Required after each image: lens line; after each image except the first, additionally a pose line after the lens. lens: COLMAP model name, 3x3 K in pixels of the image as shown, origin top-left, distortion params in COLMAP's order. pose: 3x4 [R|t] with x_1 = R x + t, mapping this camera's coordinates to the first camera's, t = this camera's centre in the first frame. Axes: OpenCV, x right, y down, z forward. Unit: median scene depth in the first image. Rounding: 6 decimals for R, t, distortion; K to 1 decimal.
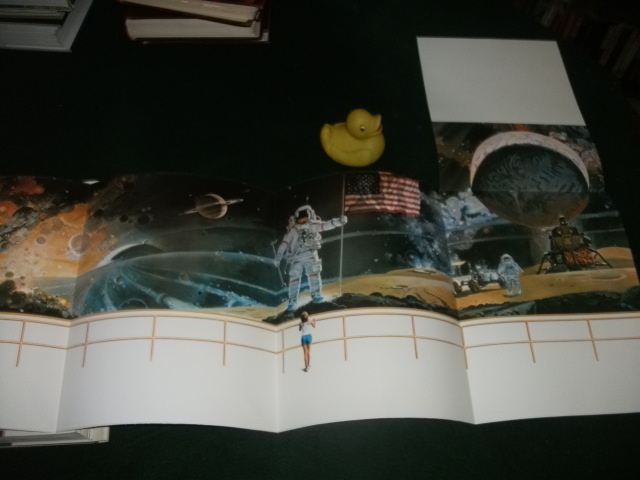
lens RADIAL K [[594.3, 0, 320.0], [0, 594.3, 240.0], [0, 0, 1]] dist [-0.151040, 0.098274]
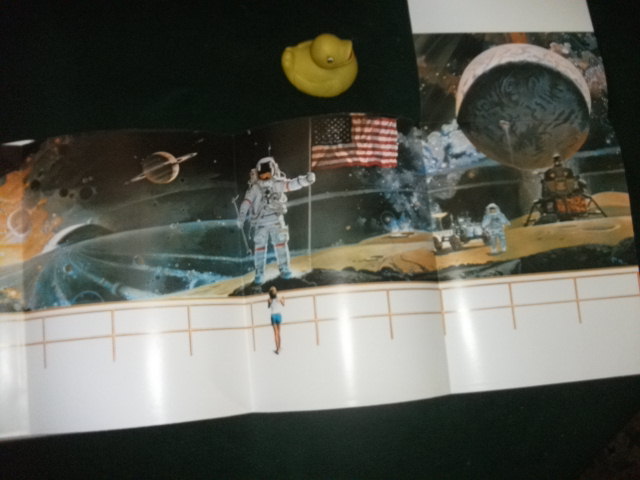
lens RADIAL K [[594.3, 0, 320.0], [0, 594.3, 240.0], [0, 0, 1]] dist [-0.151040, 0.098274]
pose [[0.998837, -0.045857, 0.014915, 0.035349], [0.038264, 0.941953, 0.333558, -0.239327], [-0.029345, -0.332599, 0.942612, 0.133240]]
